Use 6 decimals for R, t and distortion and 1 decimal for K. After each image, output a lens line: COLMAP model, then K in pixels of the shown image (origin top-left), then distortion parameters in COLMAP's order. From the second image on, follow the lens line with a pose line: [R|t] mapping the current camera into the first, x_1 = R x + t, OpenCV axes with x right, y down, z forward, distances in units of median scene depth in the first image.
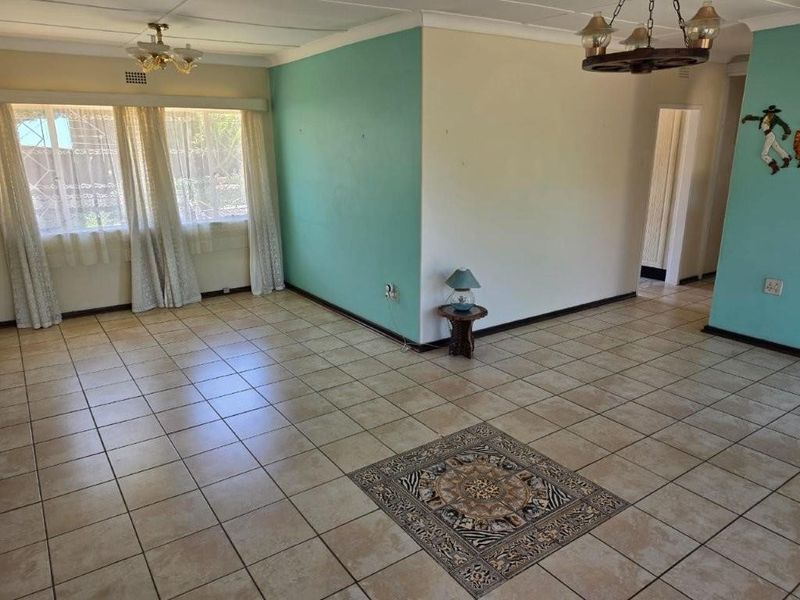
lens RADIAL K [[553.9, 0, 395.6], [0, 553.9, 296.6], [0, 0, 1]] dist [0.101367, -0.139103]
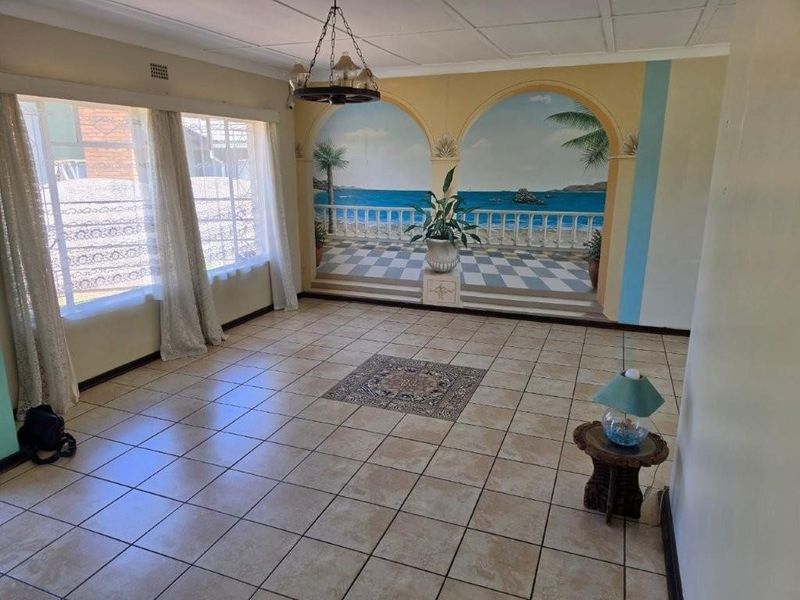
lens RADIAL K [[542.4, 0, 394.2], [0, 542.4, 298.7], [0, 0, 1]] dist [0.101157, -0.140428]
pose [[-0.831357, 0.144464, -0.536634, 0.873643], [-0.138932, 0.880934, 0.452386, -0.482666], [0.538093, 0.450649, -0.712300, 1.774871]]
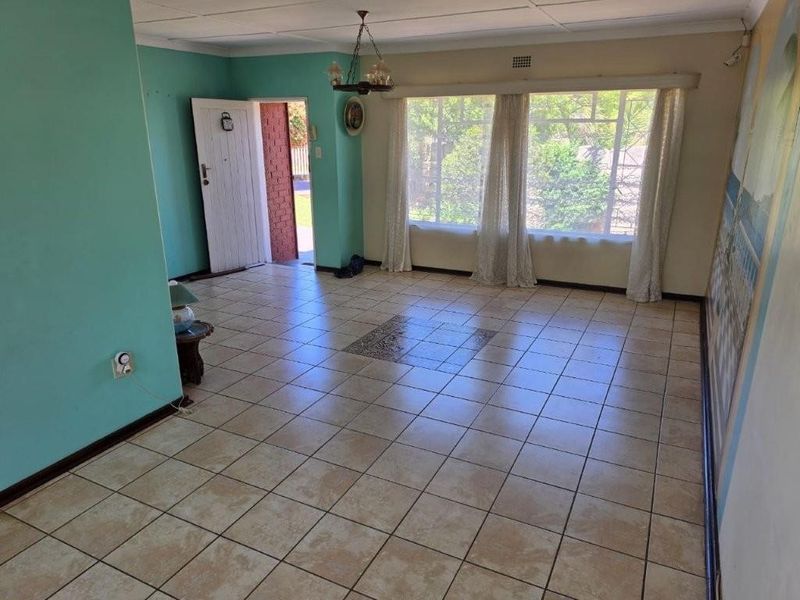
lens RADIAL K [[553.9, 0, 395.6], [0, 553.9, 296.6], [0, 0, 1]] dist [0.101367, -0.139103]
pose [[-0.473329, -0.240708, 0.847360, -1.080408], [0.240420, 0.890119, 0.387151, -0.397363], [-0.847442, 0.386972, -0.363448, 1.485003]]
